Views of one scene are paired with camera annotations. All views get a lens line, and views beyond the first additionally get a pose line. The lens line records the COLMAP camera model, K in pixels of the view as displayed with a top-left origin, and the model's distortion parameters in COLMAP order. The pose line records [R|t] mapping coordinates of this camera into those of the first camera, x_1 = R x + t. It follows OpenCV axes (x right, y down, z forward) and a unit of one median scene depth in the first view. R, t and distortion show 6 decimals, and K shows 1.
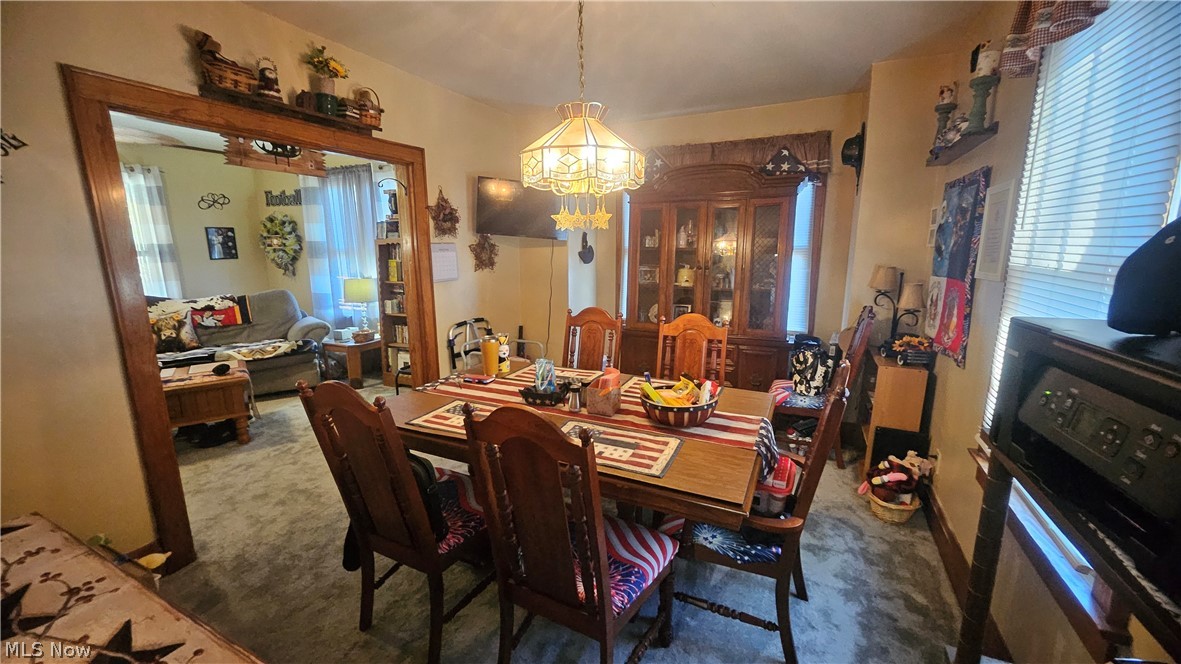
lens RADIAL K [[466.3, 0, 589.0], [0, 466.3, 331.1], [0, 0, 1]] dist [-0.009205, 0.001530]
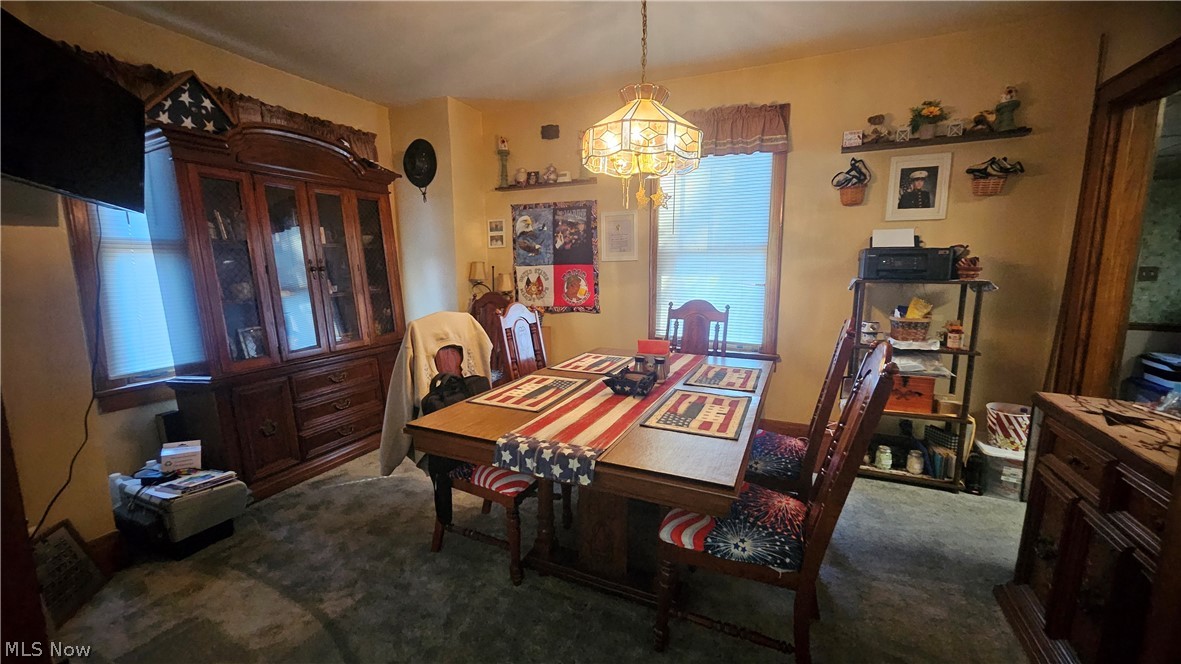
lens RADIAL K [[466.3, 0, 593.5], [0, 466.3, 332.2], [0, 0, 1]] dist [-0.009205, 0.001530]
pose [[-0.022632, -0.140012, 0.989891, -0.417717], [0.188723, 0.971745, 0.141760, -0.045909], [-0.981770, 0.190023, 0.004431, 0.447066]]
